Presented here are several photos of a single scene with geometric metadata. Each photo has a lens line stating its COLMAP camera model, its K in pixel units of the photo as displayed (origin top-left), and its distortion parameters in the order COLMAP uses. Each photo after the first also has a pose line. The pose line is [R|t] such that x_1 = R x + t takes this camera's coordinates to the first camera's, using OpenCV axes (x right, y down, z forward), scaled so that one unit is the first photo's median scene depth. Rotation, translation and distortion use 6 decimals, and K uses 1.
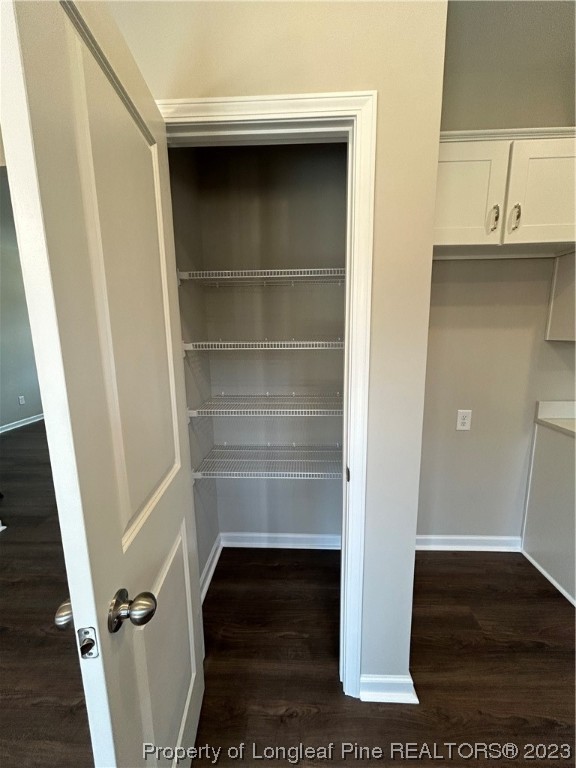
lens RADIAL K [[308.7, 0, 288.0], [0, 308.7, 384.0], [0, 0, 1]] dist [-0.000833, 0.000618]
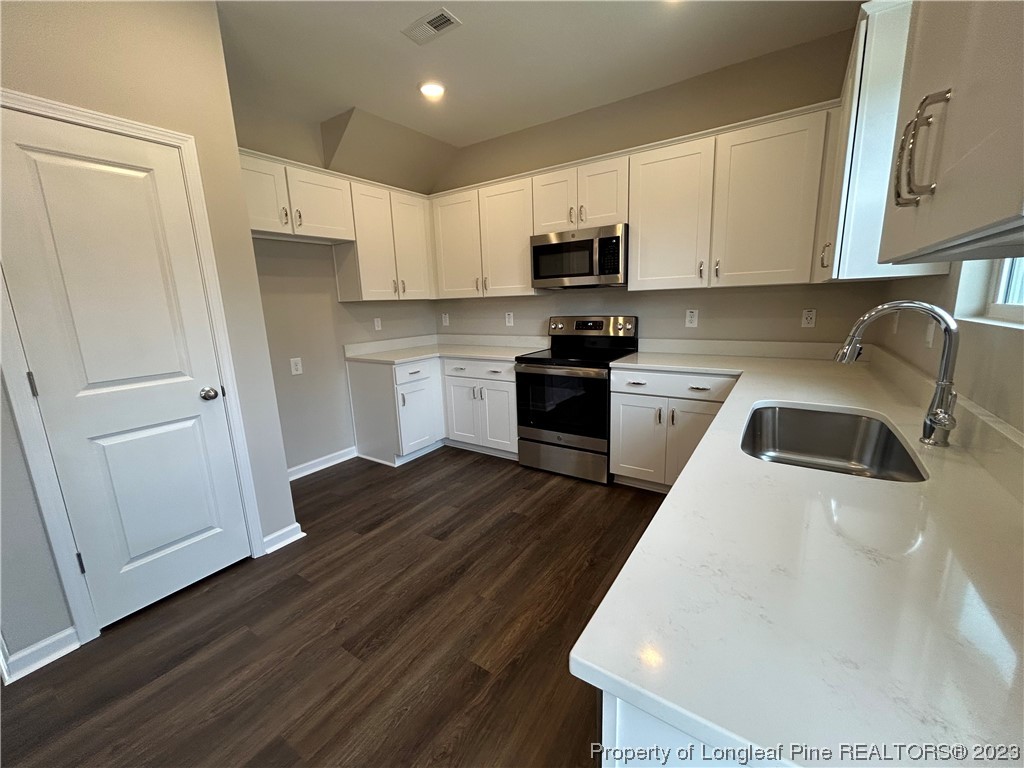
lens RADIAL K [[411.6, 0, 512.0], [0, 411.6, 382.5], [0, 0, 1]] dist [-0.000833, 0.000618]
pose [[0.522546, -0.172236, 0.835033, -0.496983], [0.168022, 0.980980, 0.097194, 0.213533], [-0.835891, 0.089516, 0.541547, -0.824487]]
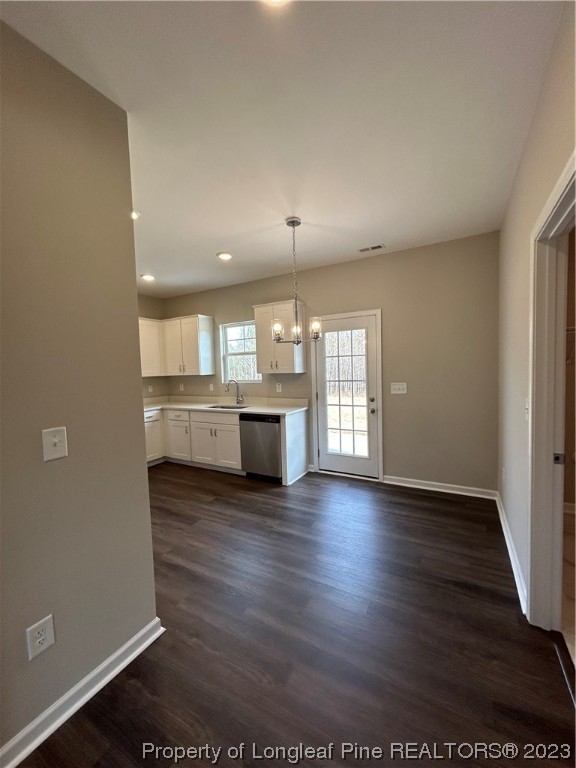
lens RADIAL K [[308.7, 0, 288.0], [0, 308.7, 384.0], [0, 0, 1]] dist [-0.000833, 0.000618]
pose [[-0.887212, 0.014986, 0.461118, -1.385605], [0.117055, 0.974080, 0.193562, -0.231197], [-0.446265, 0.225706, -0.865970, 1.426529]]
